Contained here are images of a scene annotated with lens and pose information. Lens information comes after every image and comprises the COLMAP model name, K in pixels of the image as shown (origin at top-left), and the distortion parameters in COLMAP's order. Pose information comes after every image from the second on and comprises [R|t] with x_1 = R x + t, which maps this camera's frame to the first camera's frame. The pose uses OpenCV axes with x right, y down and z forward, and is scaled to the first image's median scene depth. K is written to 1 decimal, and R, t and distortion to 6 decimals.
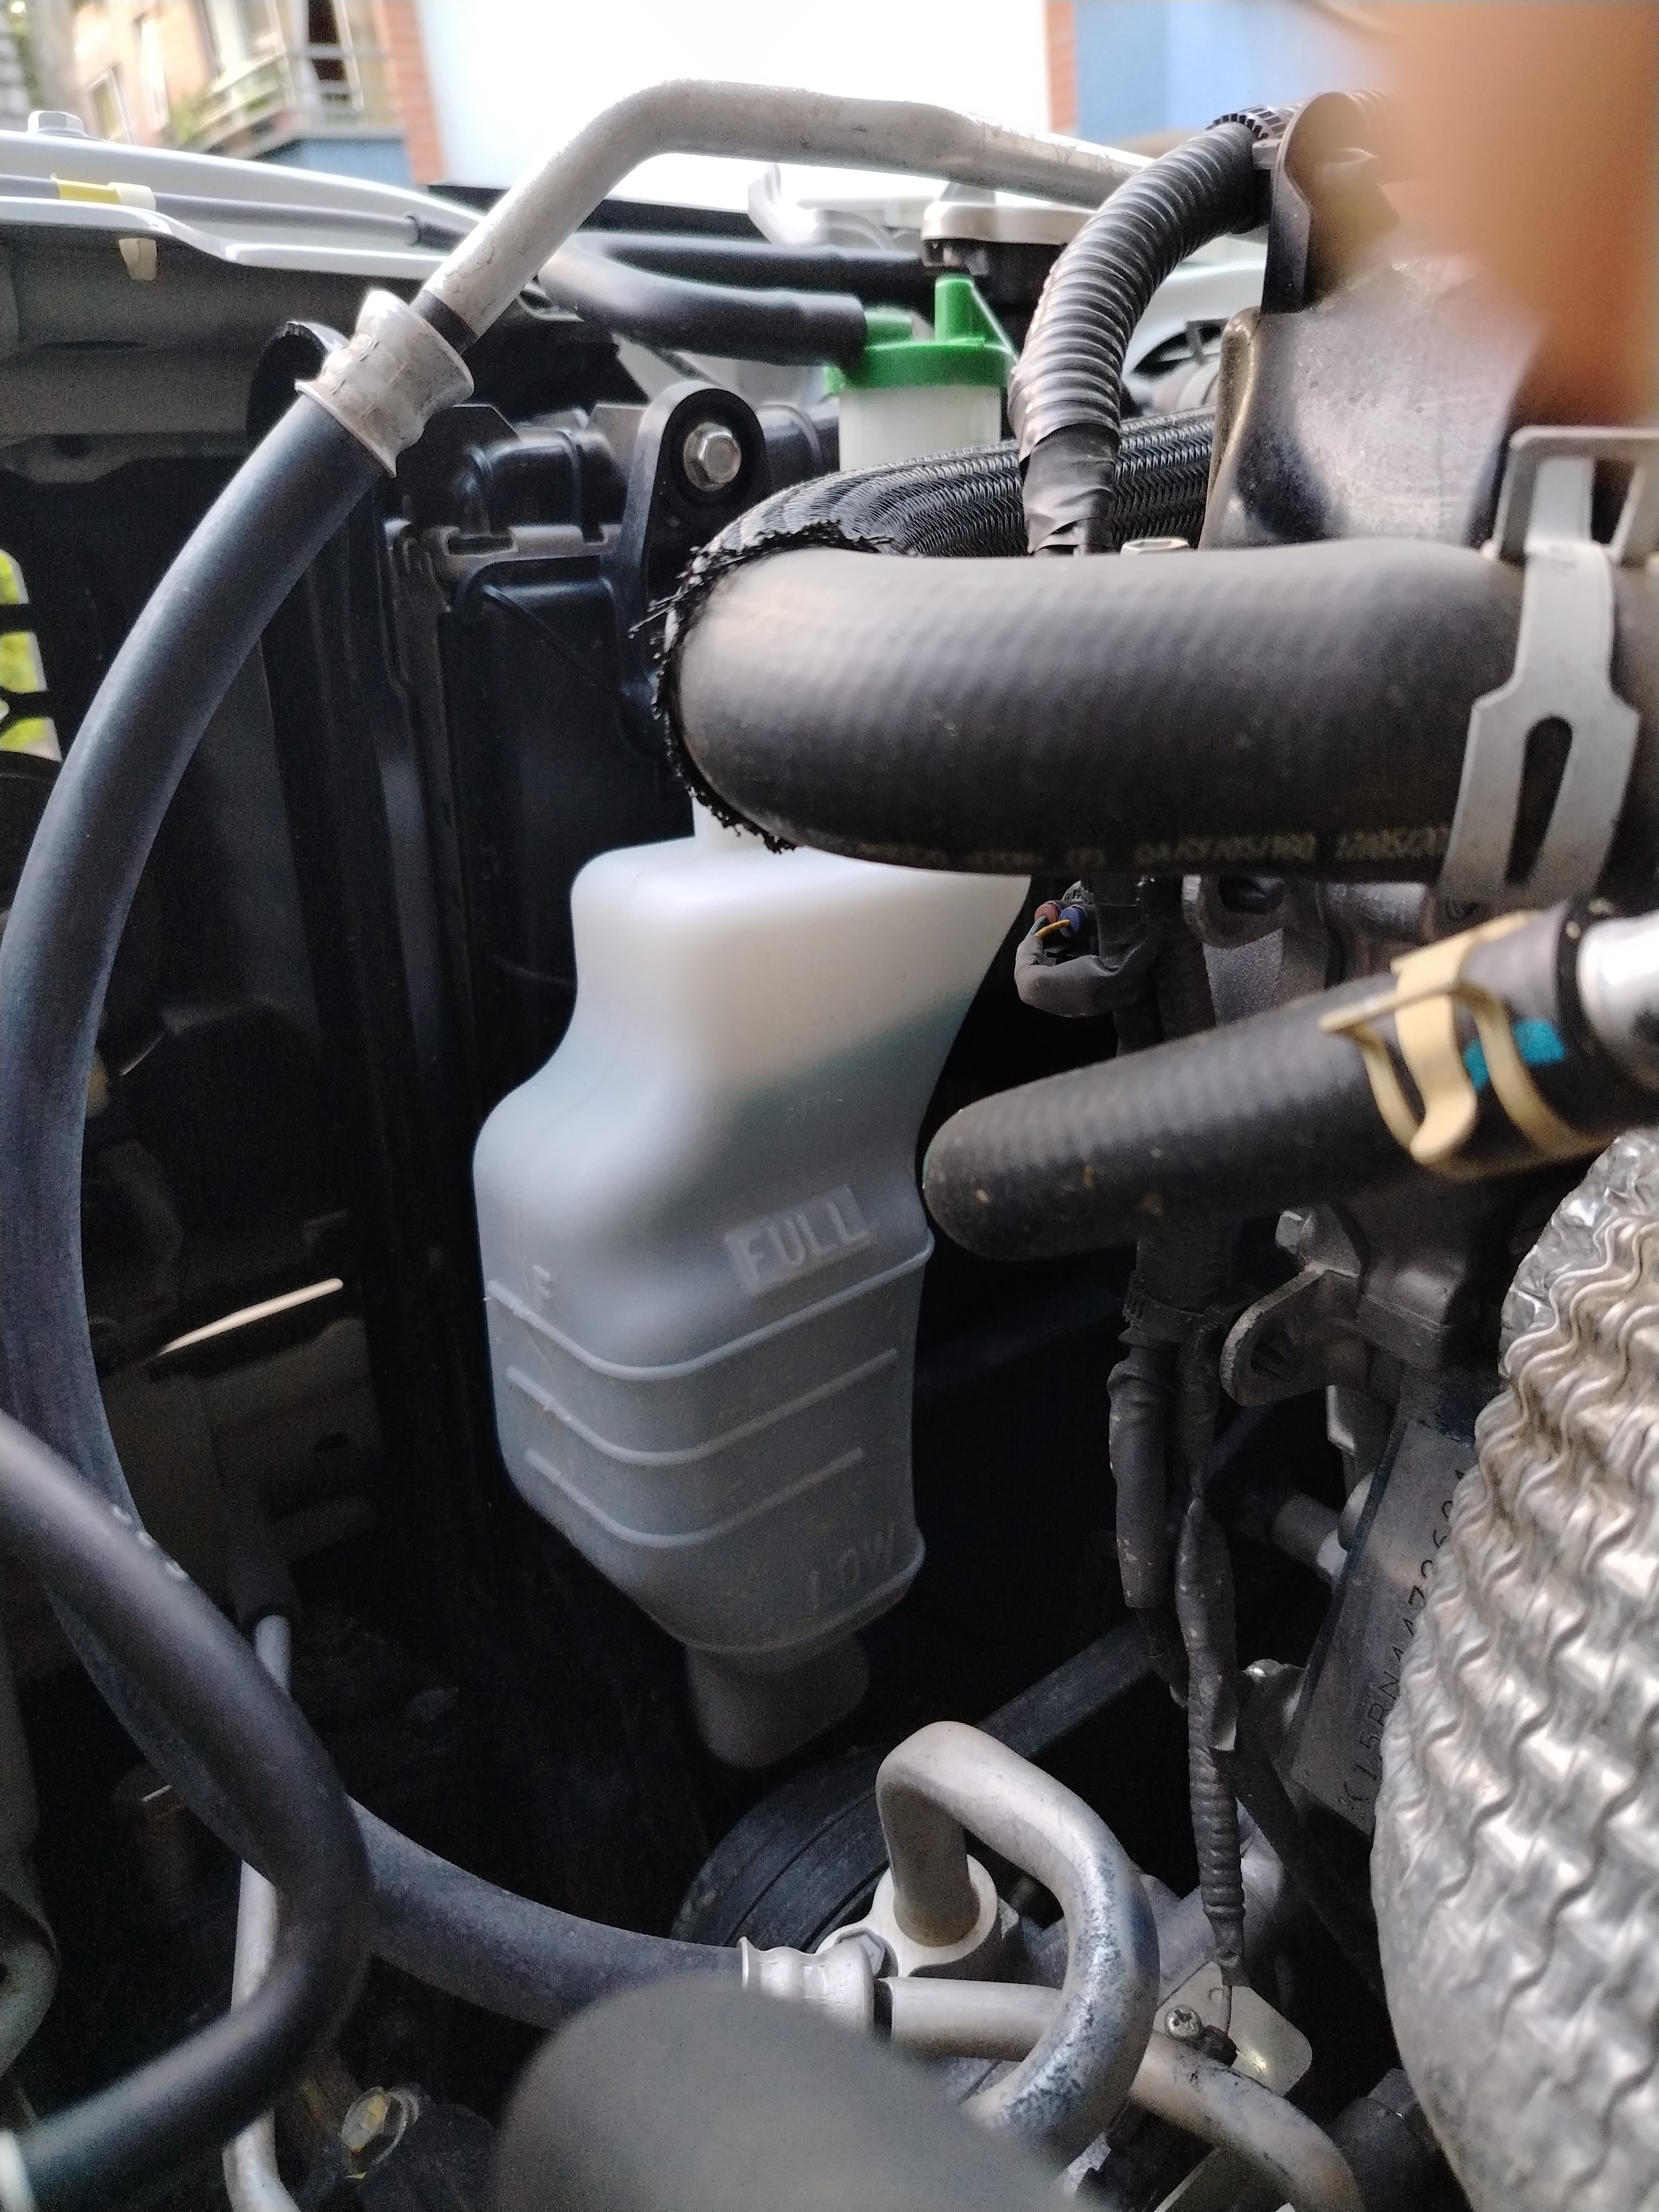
lens RADIAL K [[1574.6, 0, 838.7], [0, 1574.6, 1107.8], [0, 0, 1]] dist [0.007037, -0.026016]
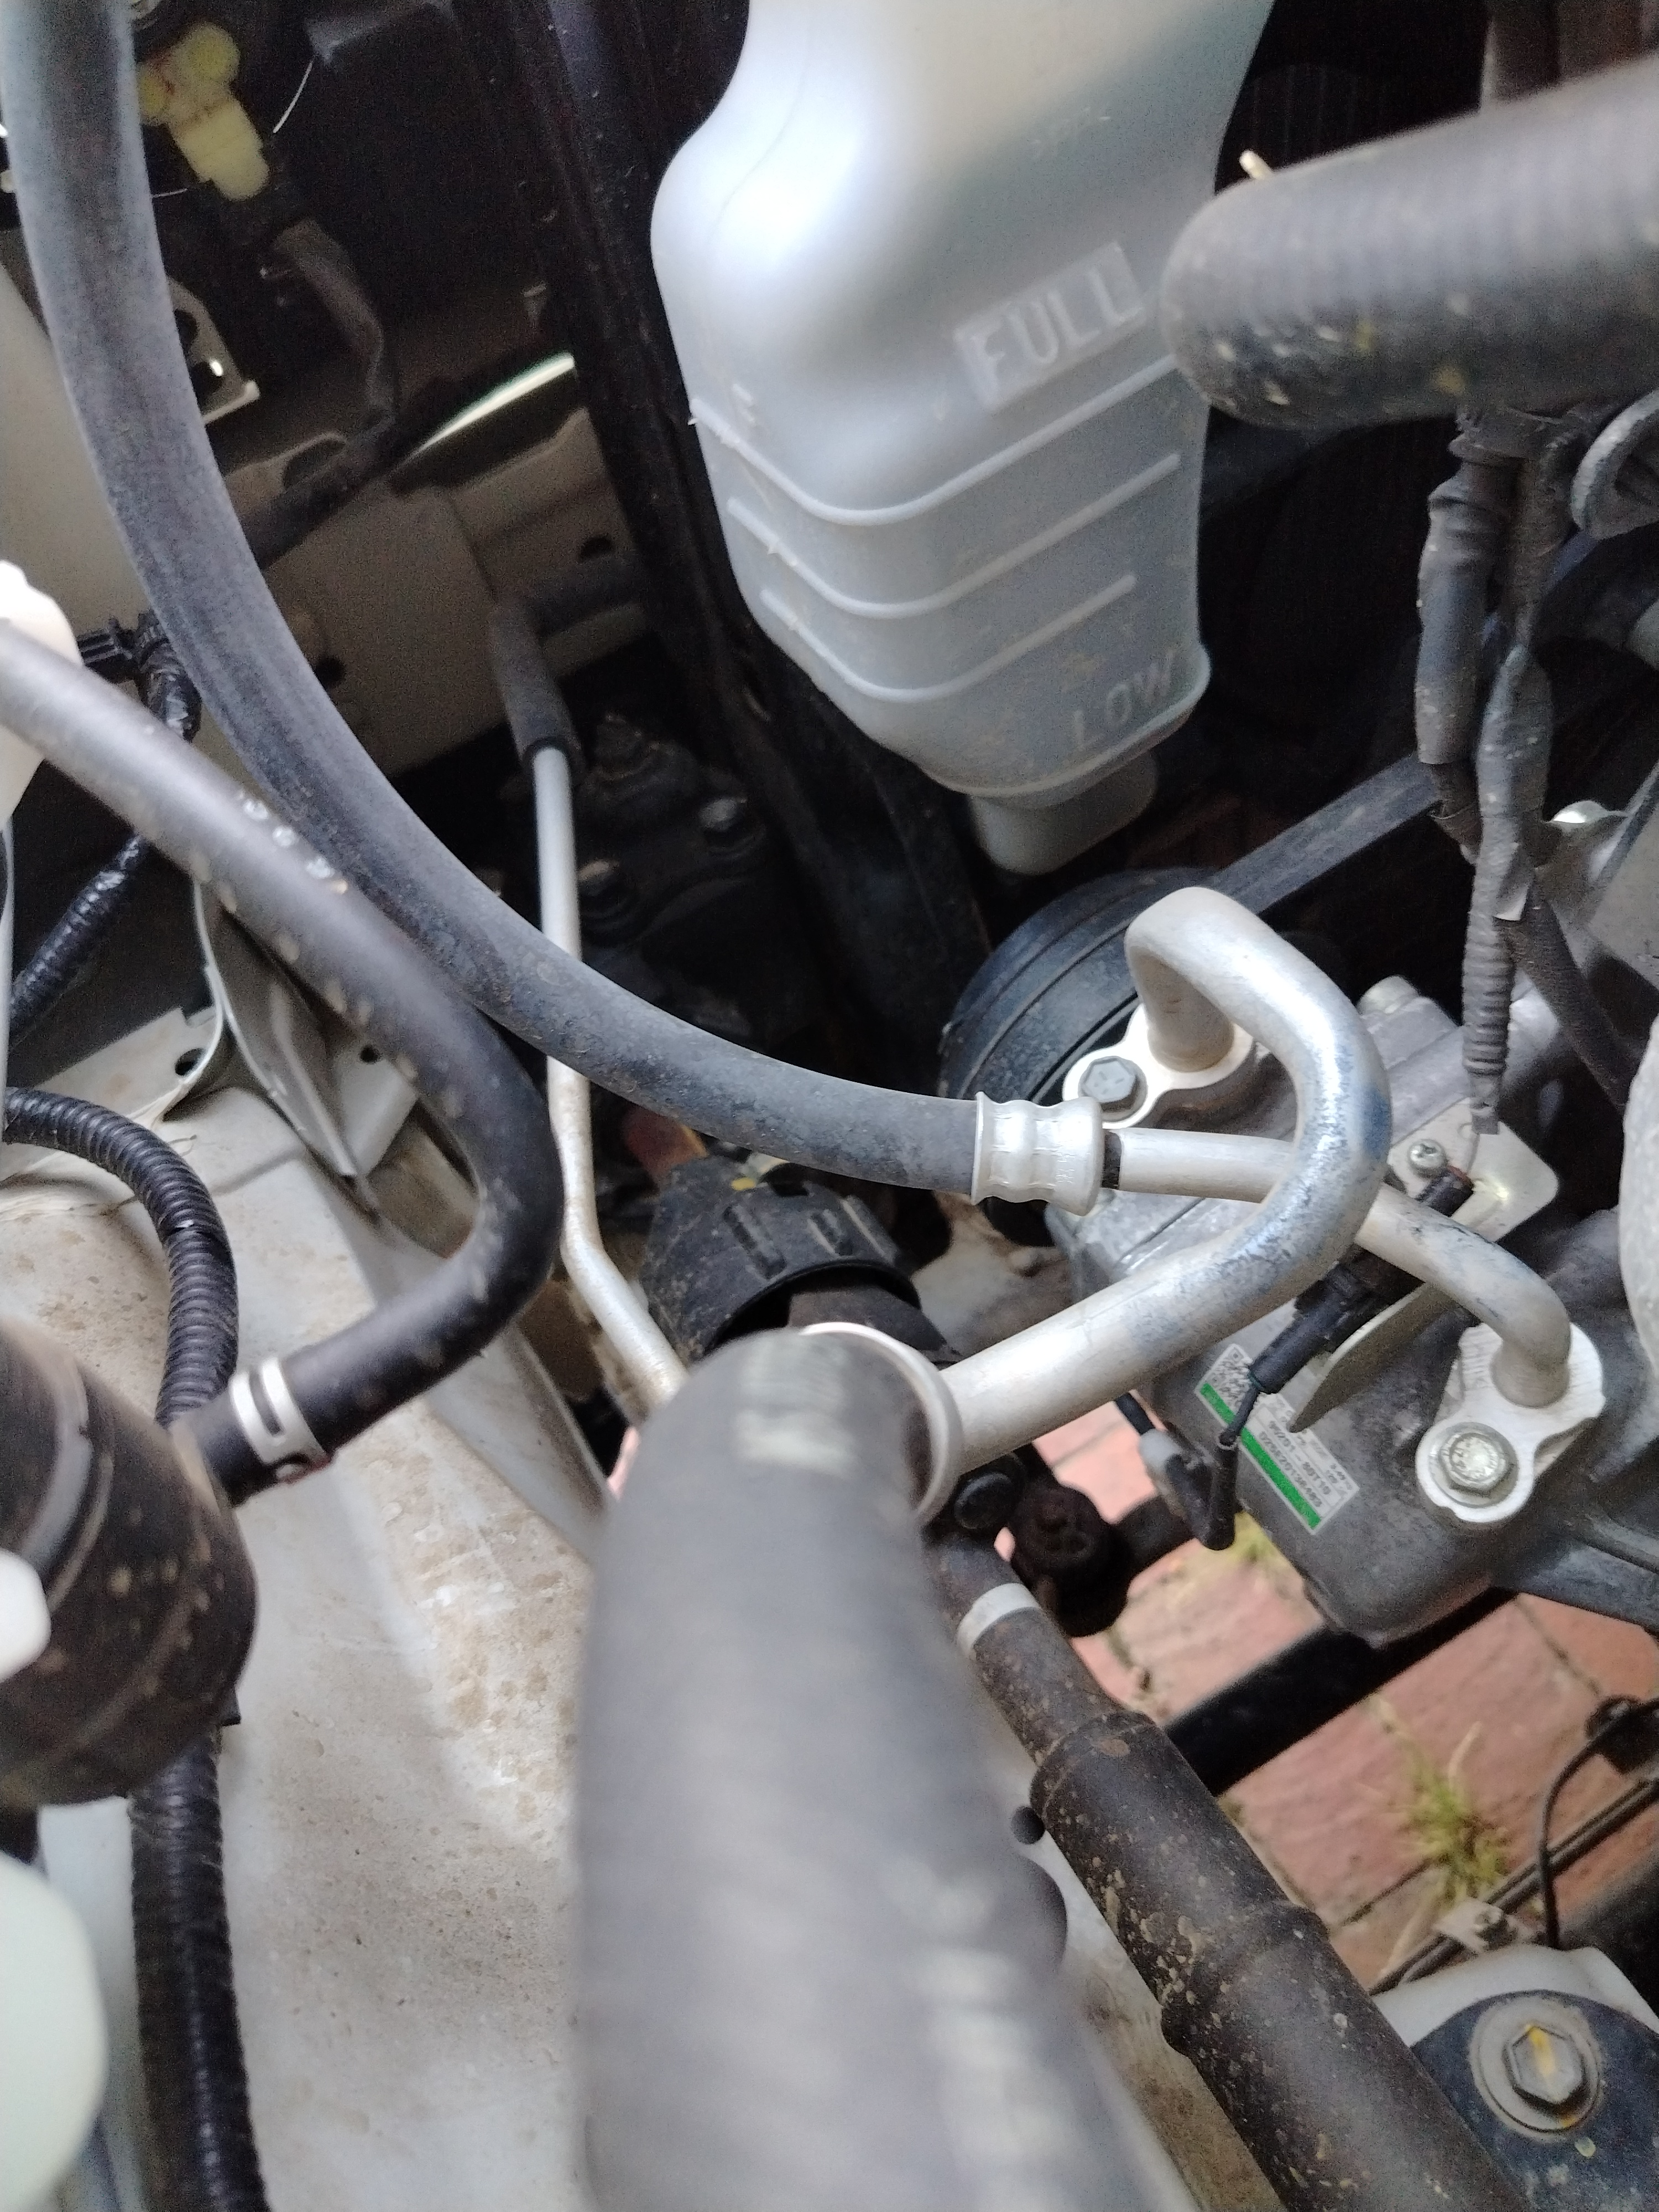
lens RADIAL K [[1574.6, 0, 835.7], [0, 1574.6, 1105.4], [0, 0, 1]] dist [0.007037, -0.026016]
pose [[0.977734, 0.035933, -0.206750, 0.055020], [0.088583, 0.822475, 0.561861, -0.058161], [0.190236, -0.567665, 0.800978, 0.122543]]
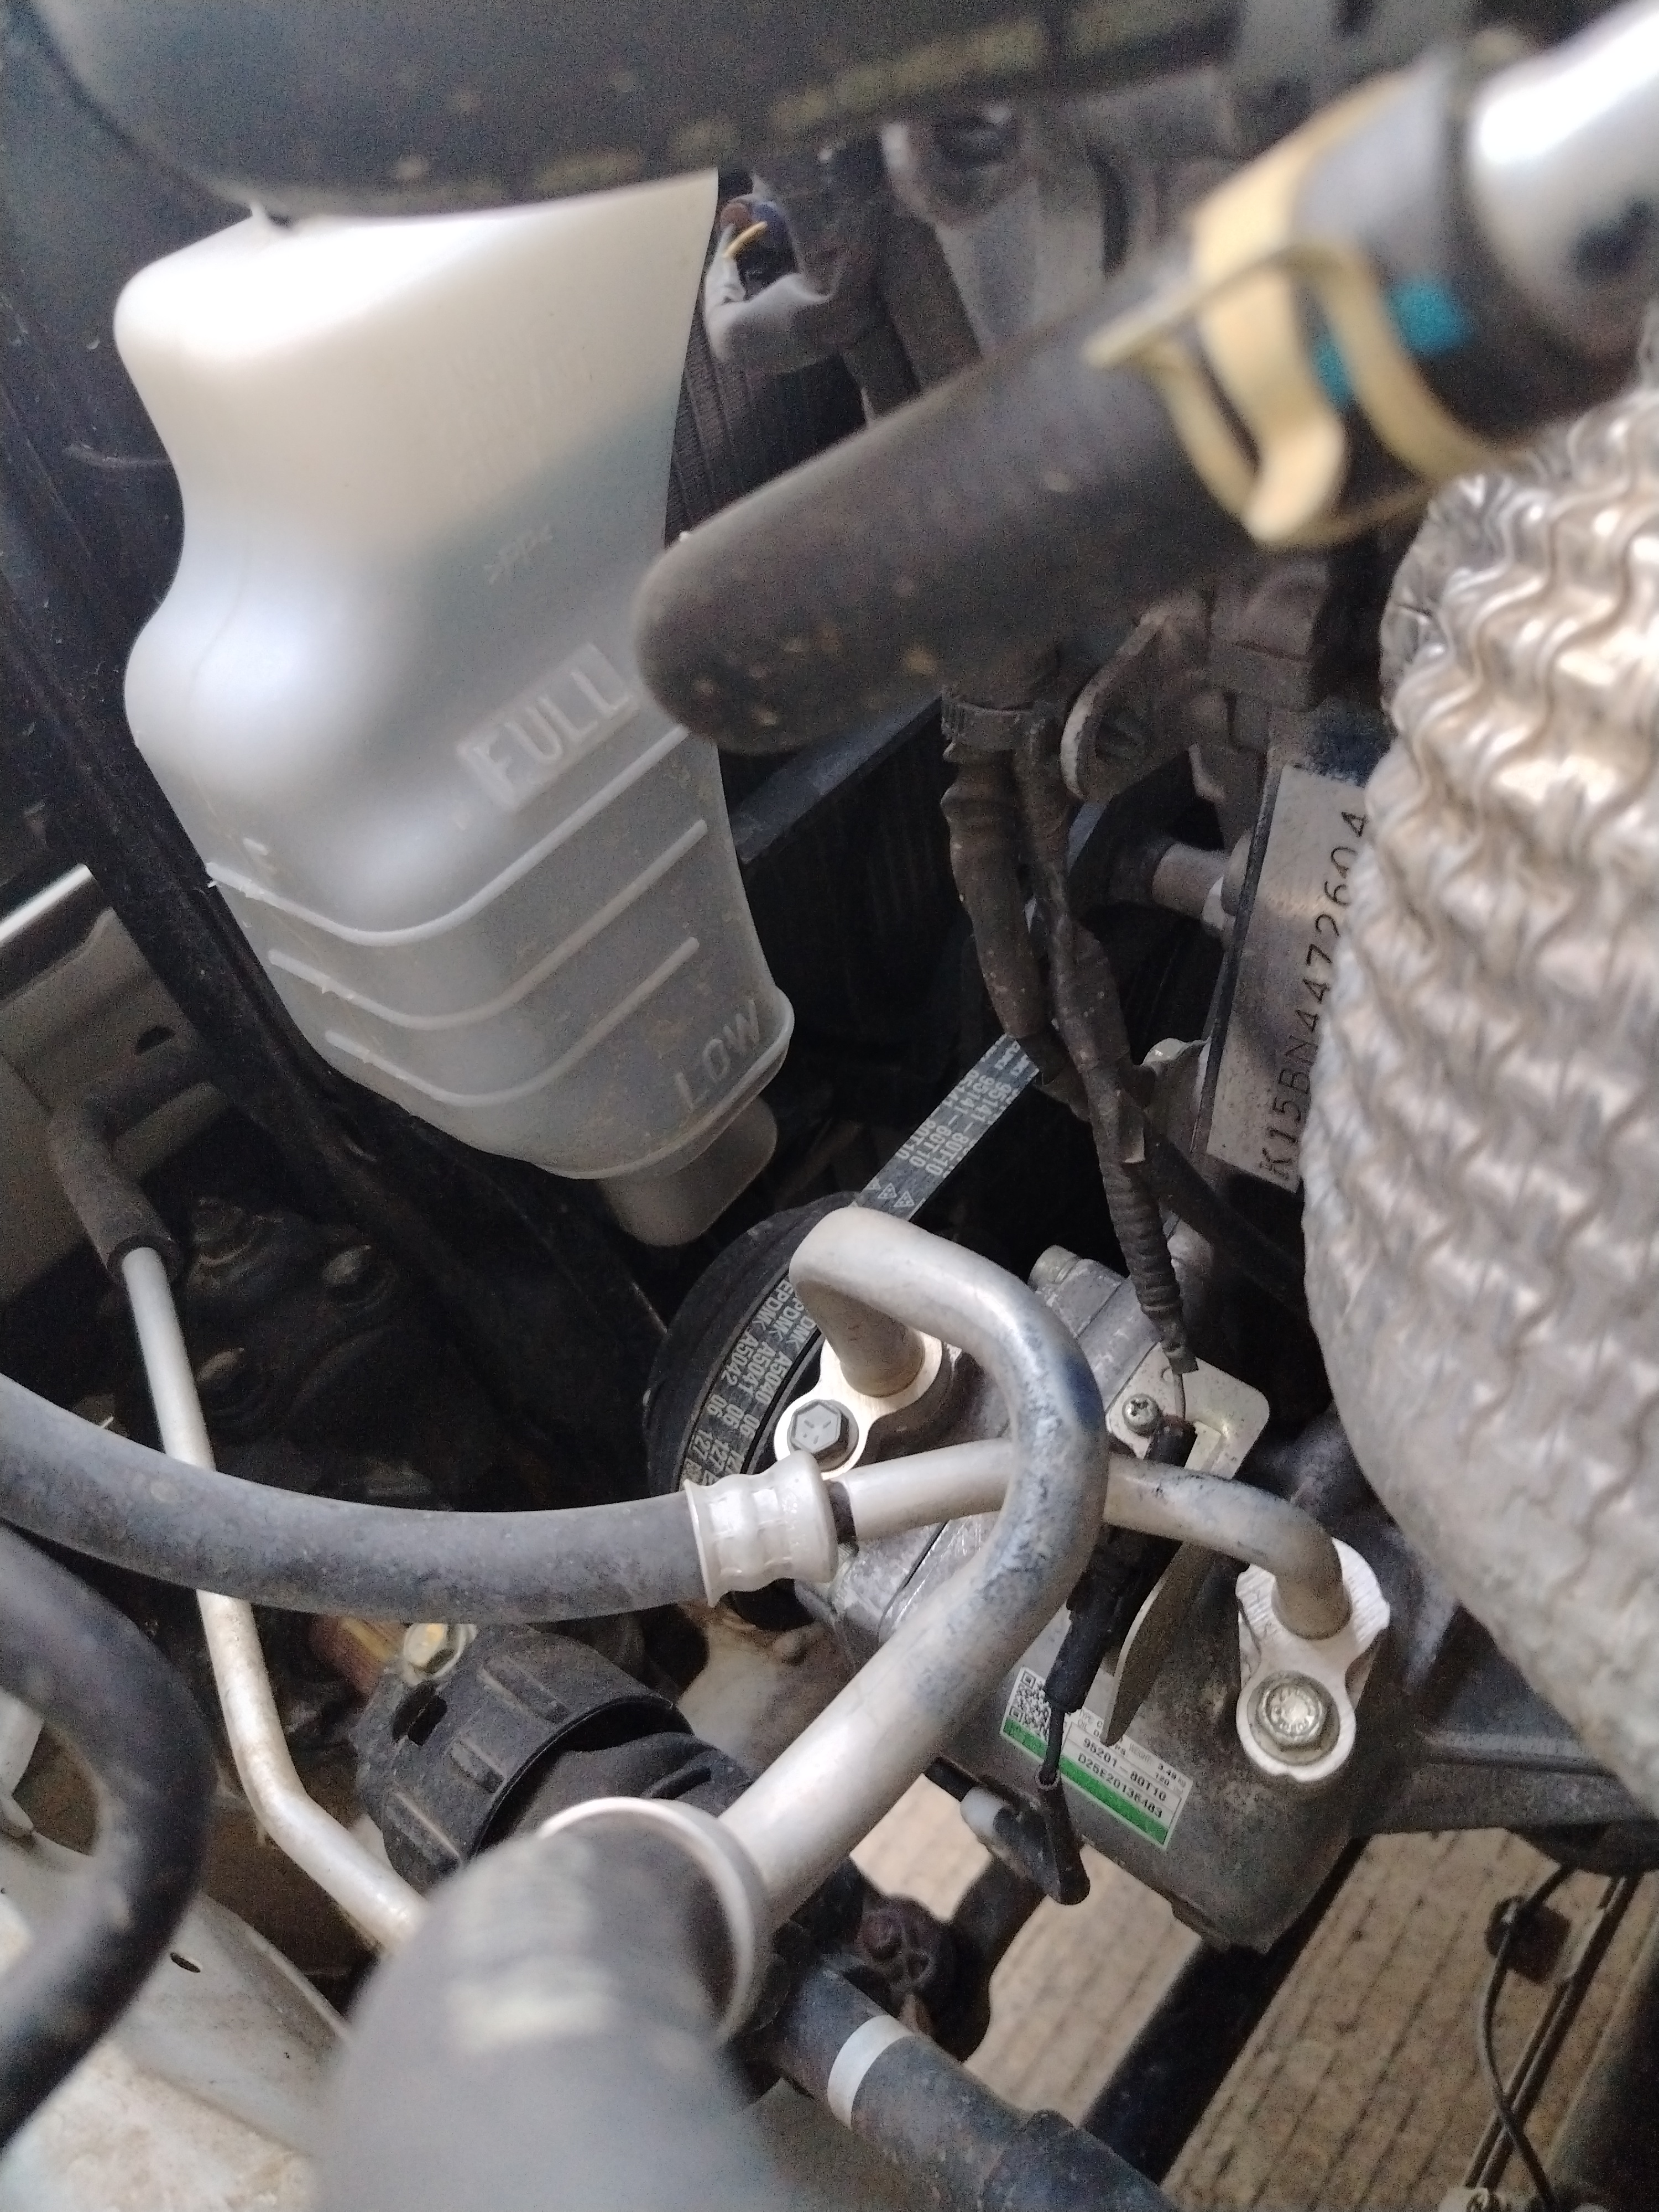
lens RADIAL K [[1574.6, 0, 834.8], [0, 1574.6, 1092.8], [0, 0, 1]] dist [0.007037, -0.026016]
pose [[0.967133, -0.253272, 0.022535, 0.060193], [0.226301, 0.897765, 0.377896, -0.026689], [-0.115942, -0.360376, 0.925574, 0.165501]]
